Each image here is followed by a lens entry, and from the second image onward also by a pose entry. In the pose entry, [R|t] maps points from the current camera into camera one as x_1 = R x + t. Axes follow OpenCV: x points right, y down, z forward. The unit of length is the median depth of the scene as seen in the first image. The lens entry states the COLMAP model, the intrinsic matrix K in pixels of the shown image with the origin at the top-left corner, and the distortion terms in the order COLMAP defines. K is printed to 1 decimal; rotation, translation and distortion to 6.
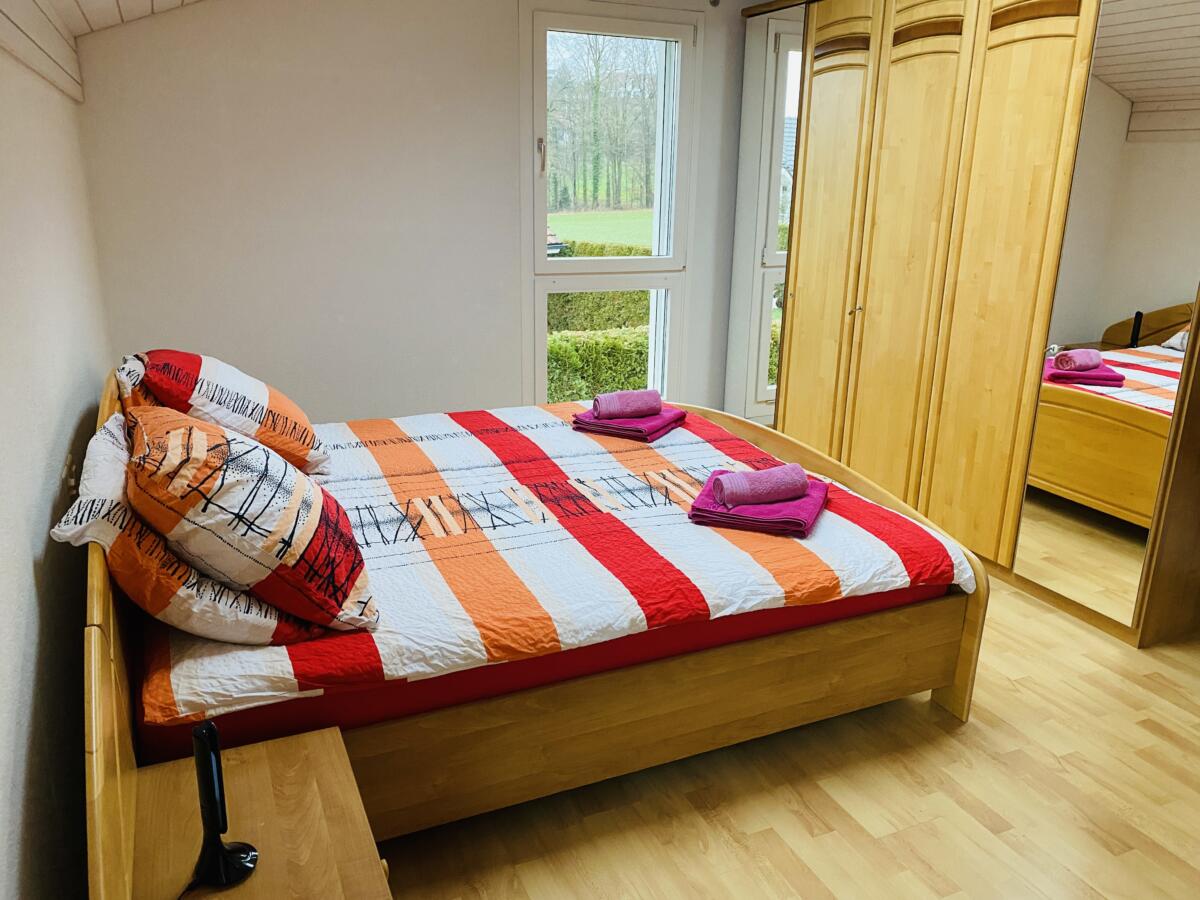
lens RADIAL K [[905.9, 0, 600.0], [0, 905.9, 450.0], [0, 0, 1]] dist [0.016756, -0.005157]
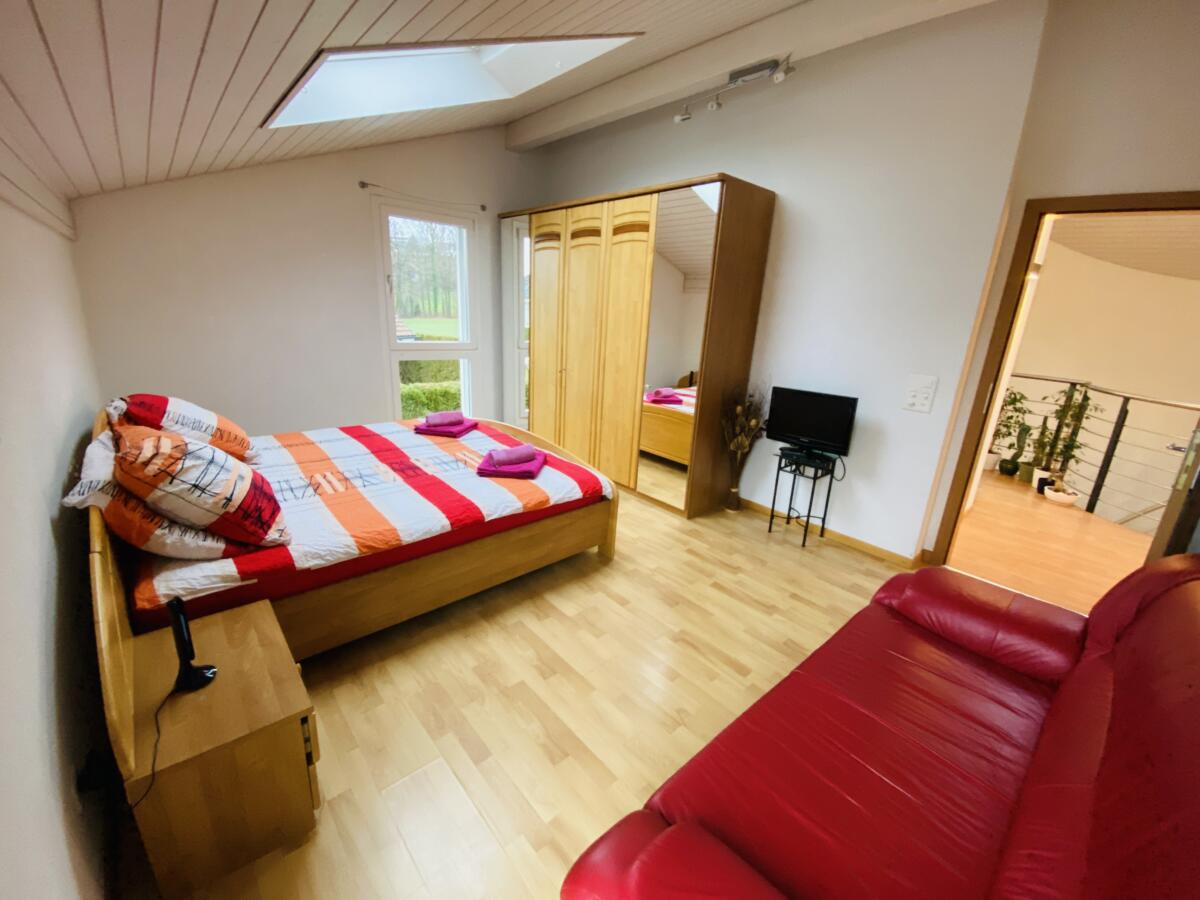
lens RADIAL K [[481.6, 0, 596.5], [0, 481.6, 448.3], [0, 0, 1]] dist [0.016363, -0.019619]
pose [[0.954181, -0.052603, 0.294571, 0.045693], [0.052341, 0.998591, 0.008778, 0.025537], [-0.294618, 0.007042, 0.955589, -0.070330]]
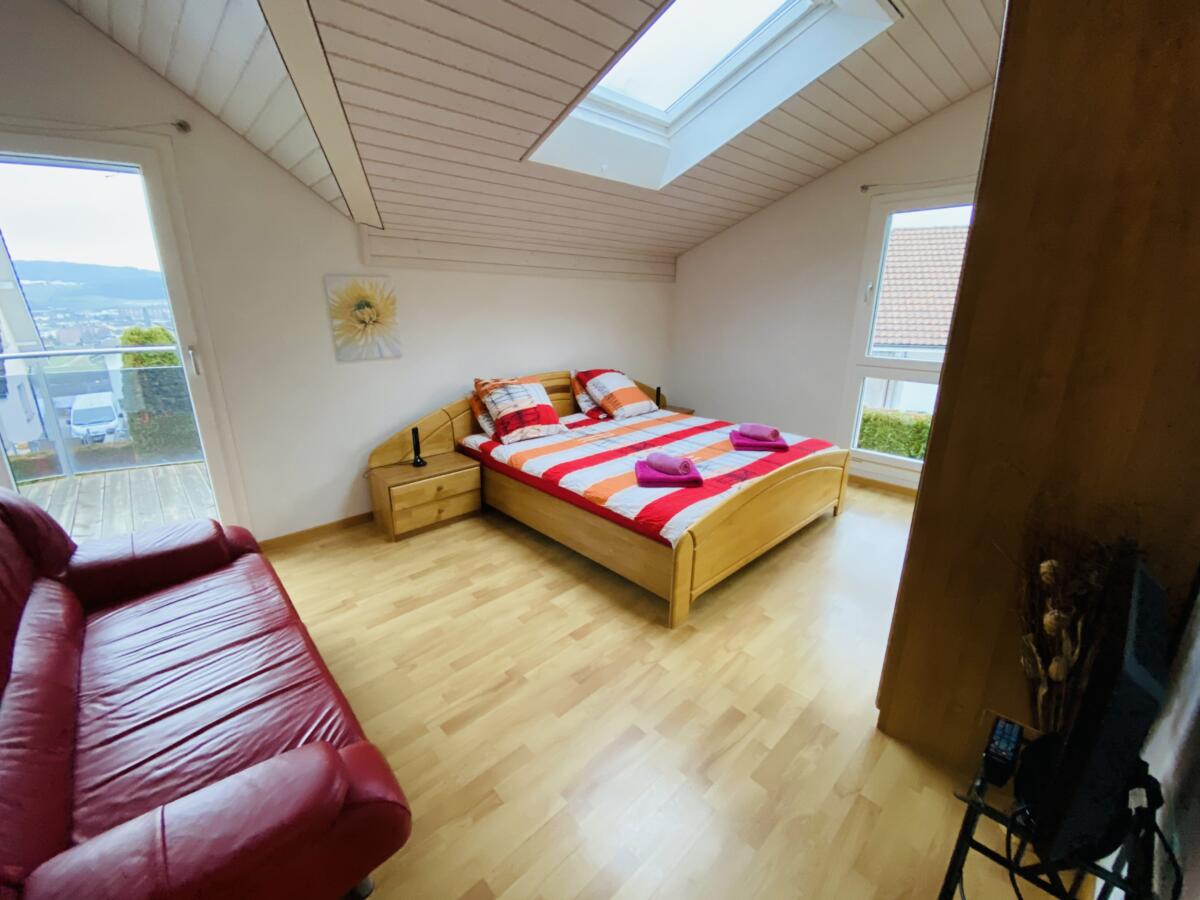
lens RADIAL K [[465.6, 0, 599.4], [0, 465.6, 442.8], [0, 0, 1]] dist [0.014934, 0.000012]
pose [[0.347430, 0.242103, -0.905913, 1.093337], [-0.273121, 0.950335, 0.149228, -0.120105], [0.897049, 0.195578, 0.396298, 0.500361]]
